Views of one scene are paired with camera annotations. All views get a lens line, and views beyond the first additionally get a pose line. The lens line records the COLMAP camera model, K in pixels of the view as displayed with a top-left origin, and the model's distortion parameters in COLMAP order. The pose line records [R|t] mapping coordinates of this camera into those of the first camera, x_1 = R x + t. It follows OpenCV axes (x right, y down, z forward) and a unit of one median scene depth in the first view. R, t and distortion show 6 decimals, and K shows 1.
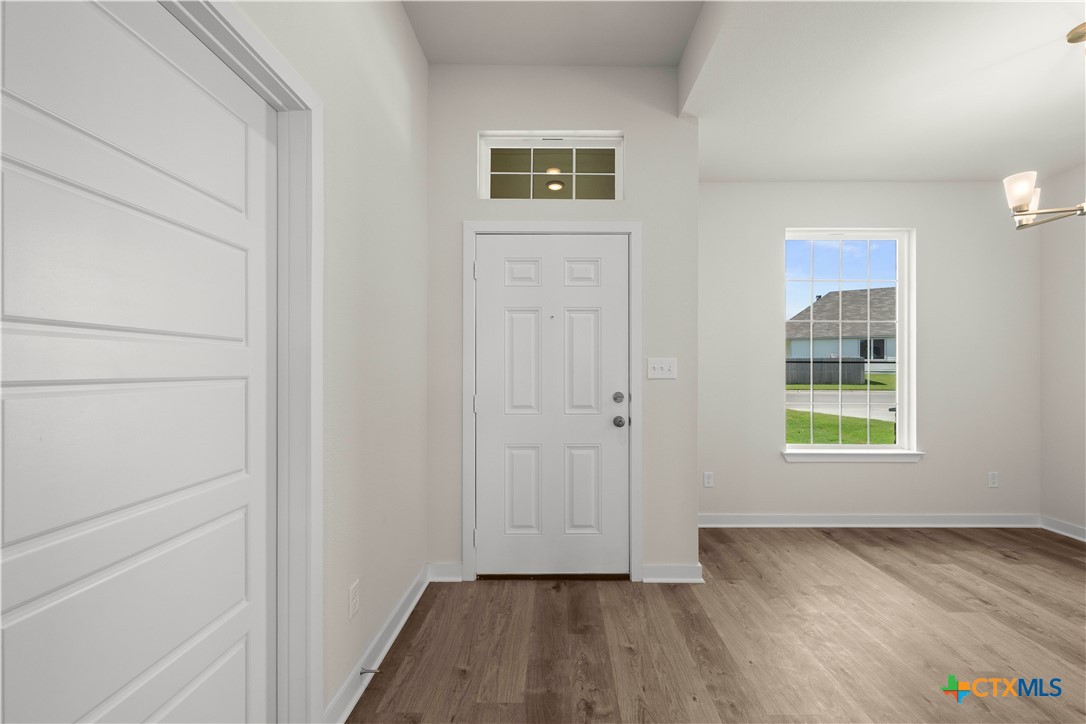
lens RADIAL K [[435.7, 0, 550.8], [0, 435.7, 367.4], [0, 0, 1]] dist [-0.000277, 0.000071]
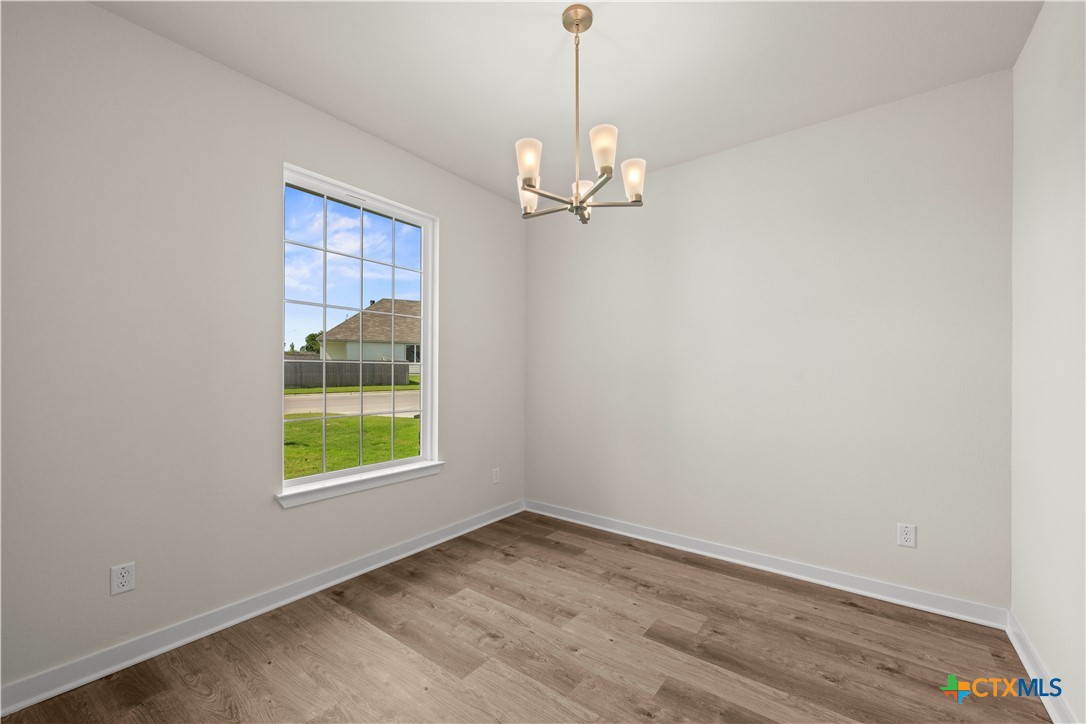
lens RADIAL K [[435.7, 0, 550.8], [0, 435.7, 367.4], [0, 0, 1]] dist [-0.000277, 0.000071]
pose [[0.595543, 0.009629, 0.803266, 0.275728], [-0.006246, 0.999953, -0.007356, 0.001050], [-0.803299, -0.000636, 0.595575, 0.299425]]
